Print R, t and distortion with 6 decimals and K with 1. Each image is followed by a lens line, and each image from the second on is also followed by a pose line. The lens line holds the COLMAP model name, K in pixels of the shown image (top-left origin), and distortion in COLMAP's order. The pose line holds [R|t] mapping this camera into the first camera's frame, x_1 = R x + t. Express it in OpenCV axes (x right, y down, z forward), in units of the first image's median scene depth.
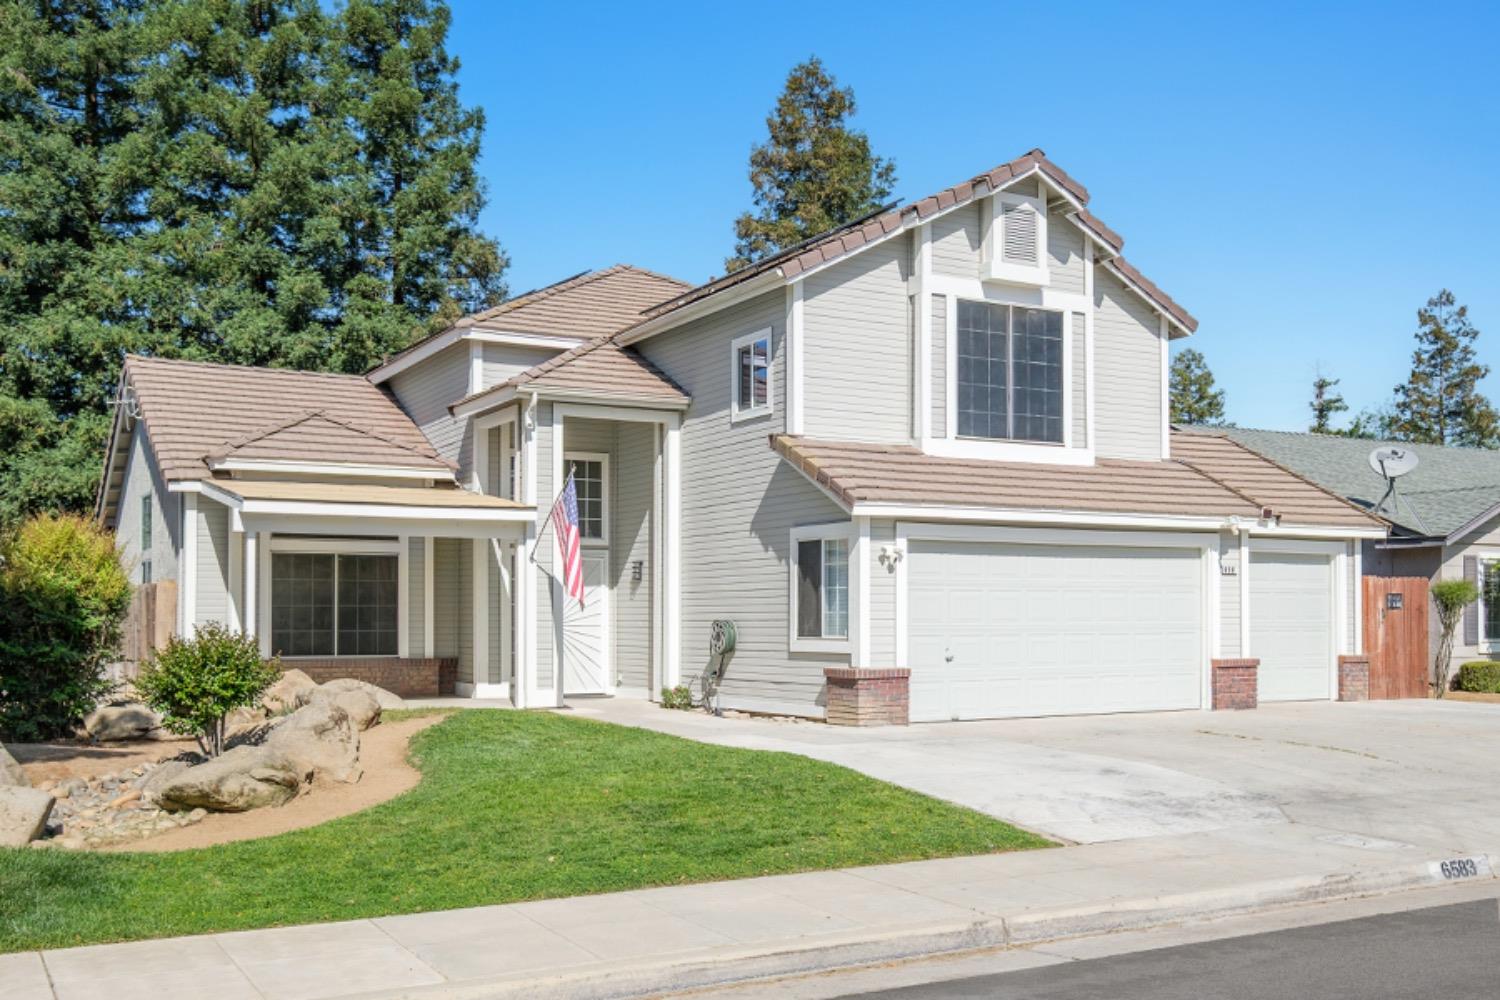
lens RADIAL K [[1443.4, 0, 750.0], [0, 1443.4, 500.0], [0, 0, 1]] dist [0.005042, 0.004561]
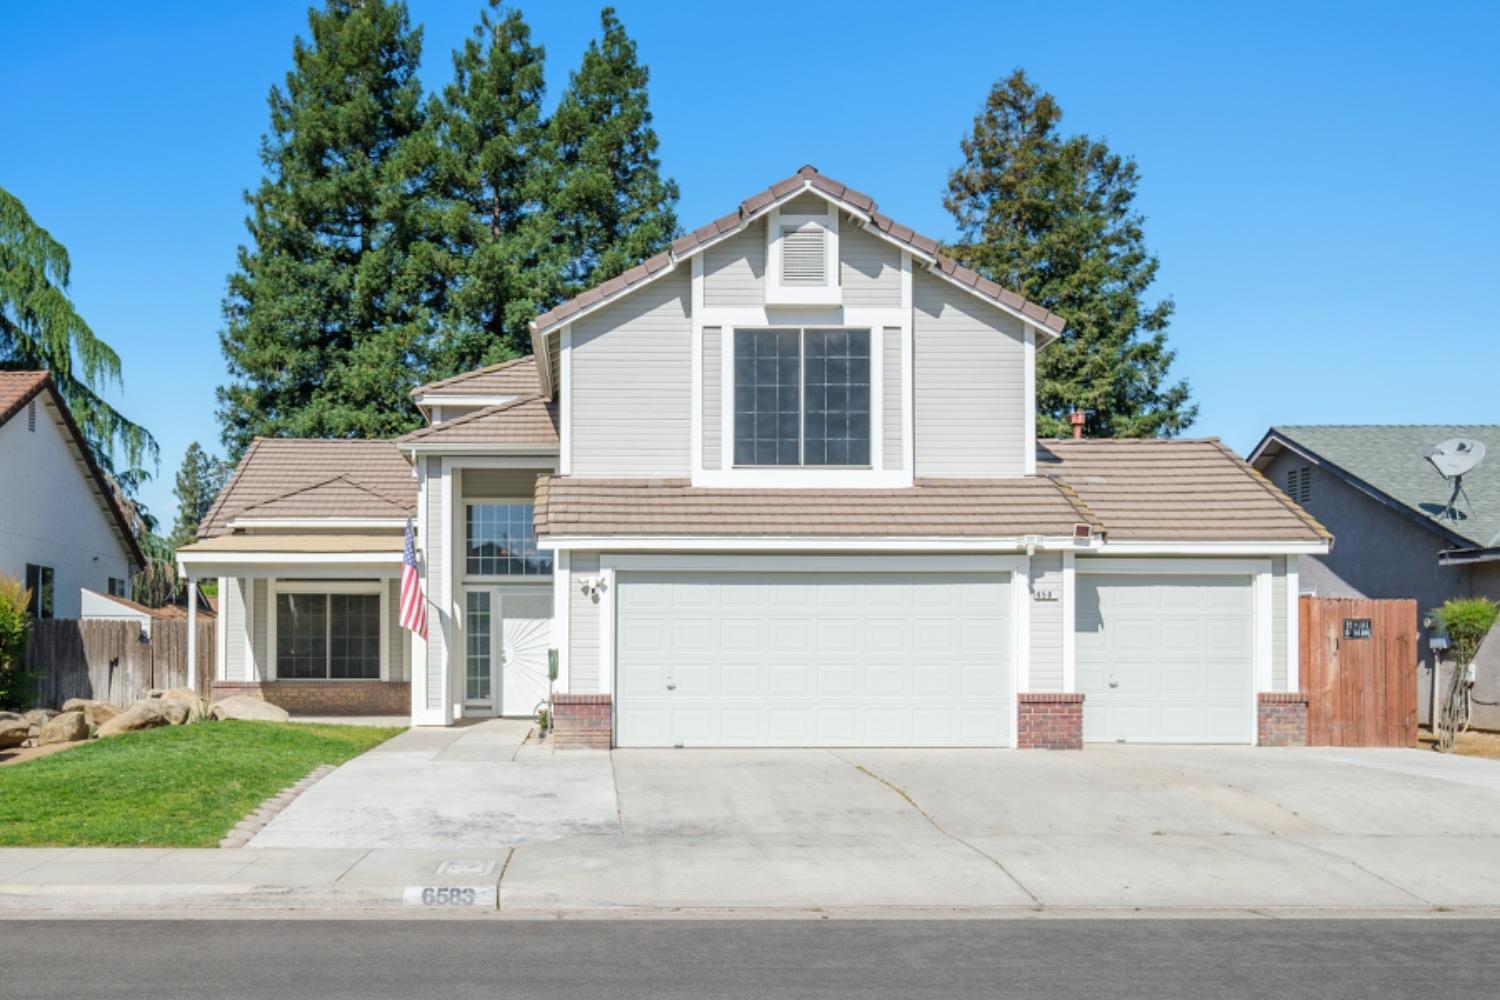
lens RADIAL K [[1377.7, 0, 578.4], [0, 1377.7, 548.5], [0, 0, 1]] dist [0.012178, 0.006495]
pose [[0.875260, -0.032692, -0.482547, 0.492660], [0.036184, 0.999343, -0.002072, 0.010849], [0.482298, -0.015646, 0.875867, 0.105003]]
